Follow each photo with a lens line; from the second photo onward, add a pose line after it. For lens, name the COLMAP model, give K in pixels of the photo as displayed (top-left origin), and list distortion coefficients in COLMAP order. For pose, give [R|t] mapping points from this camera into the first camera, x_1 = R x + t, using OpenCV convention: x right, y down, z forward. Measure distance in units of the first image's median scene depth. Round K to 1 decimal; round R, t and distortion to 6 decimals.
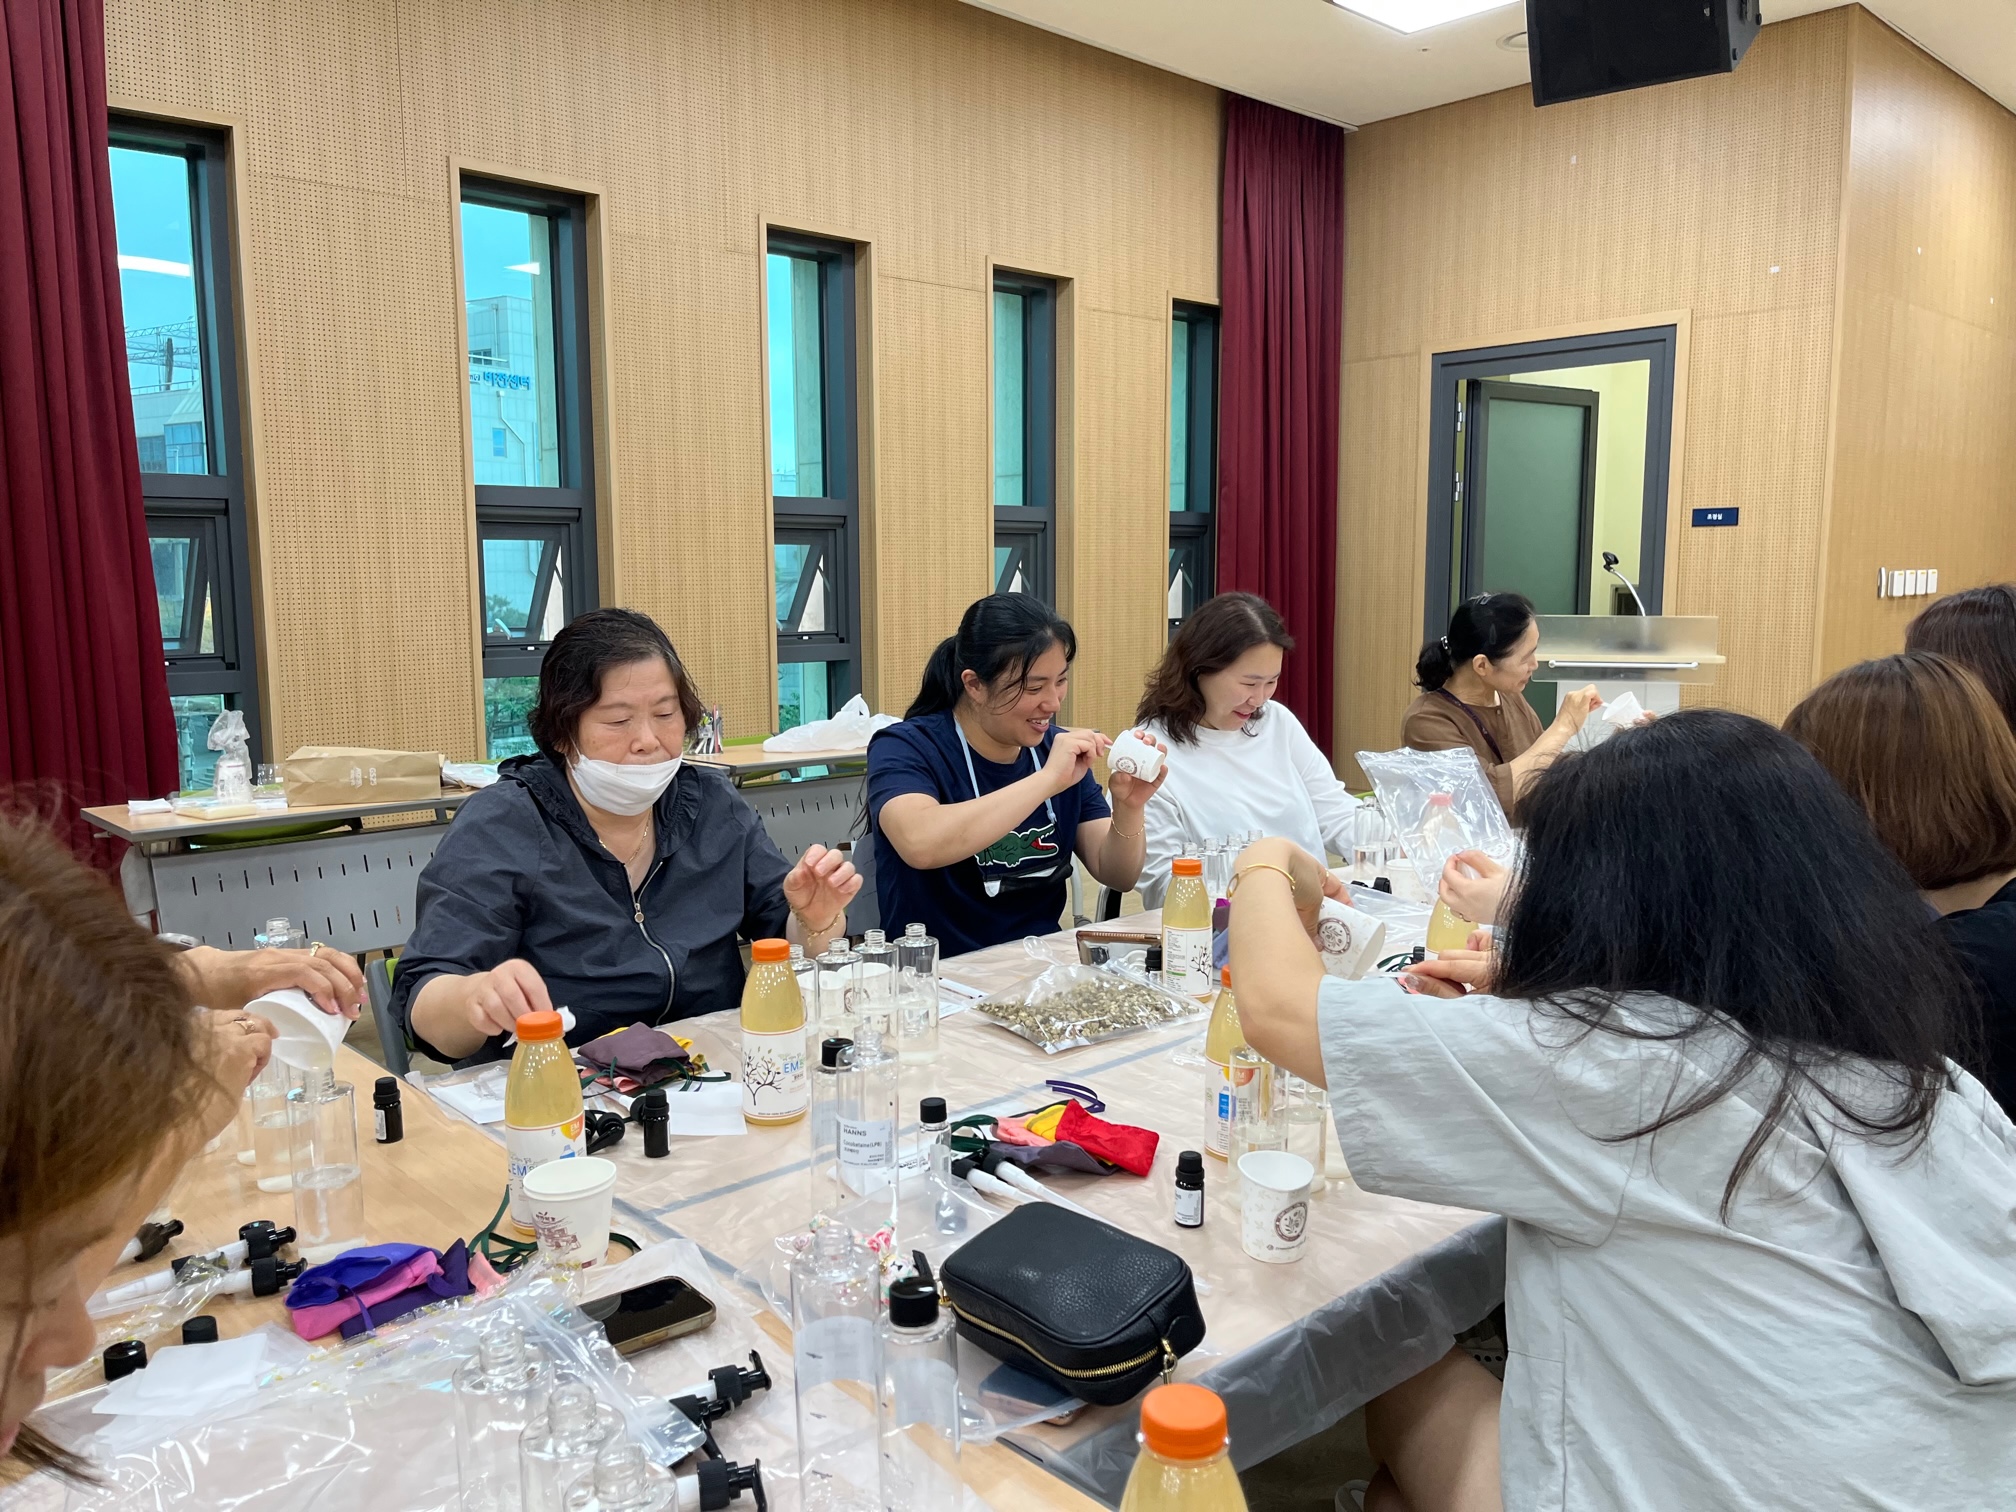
lens RADIAL K [[1536.5, 0, 1004.1], [0, 1536.5, 758.6], [0, 0, 1]] dist [0.011223, -0.013988]
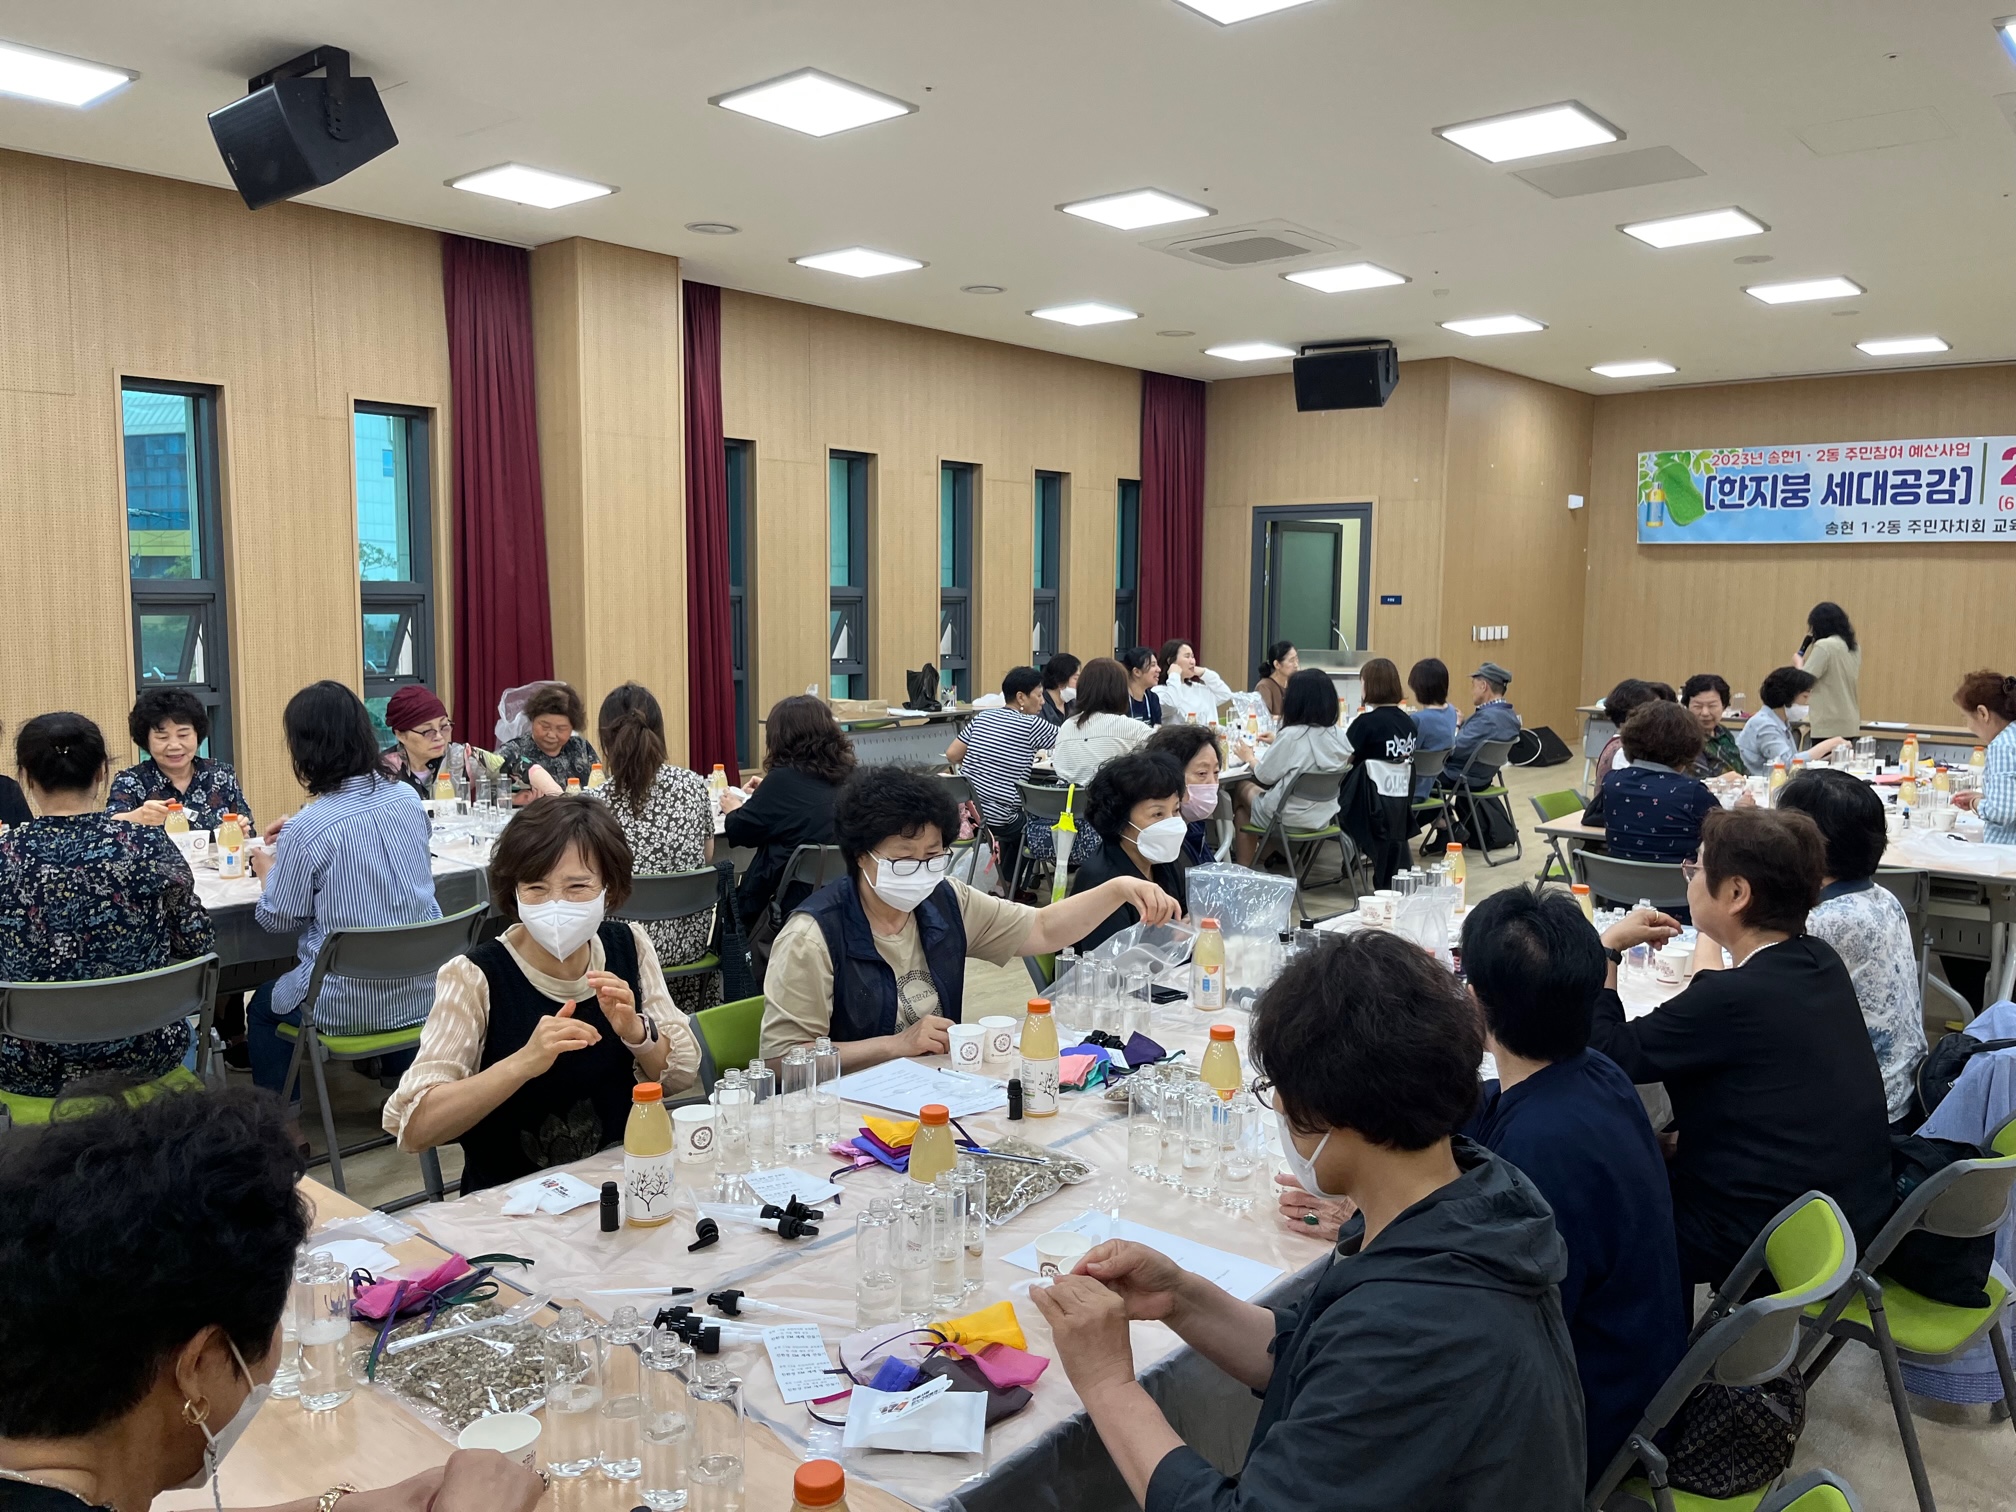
lens RADIAL K [[1536.5, 0, 1003.6], [0, 1536.5, 752.1], [0, 0, 1]] dist [0.011223, -0.013988]
pose [[0.993766, -0.002826, 0.111453, -0.231304], [0.005755, 0.999646, -0.025967, 0.079377], [-0.111340, 0.026447, 0.993430, -0.812378]]
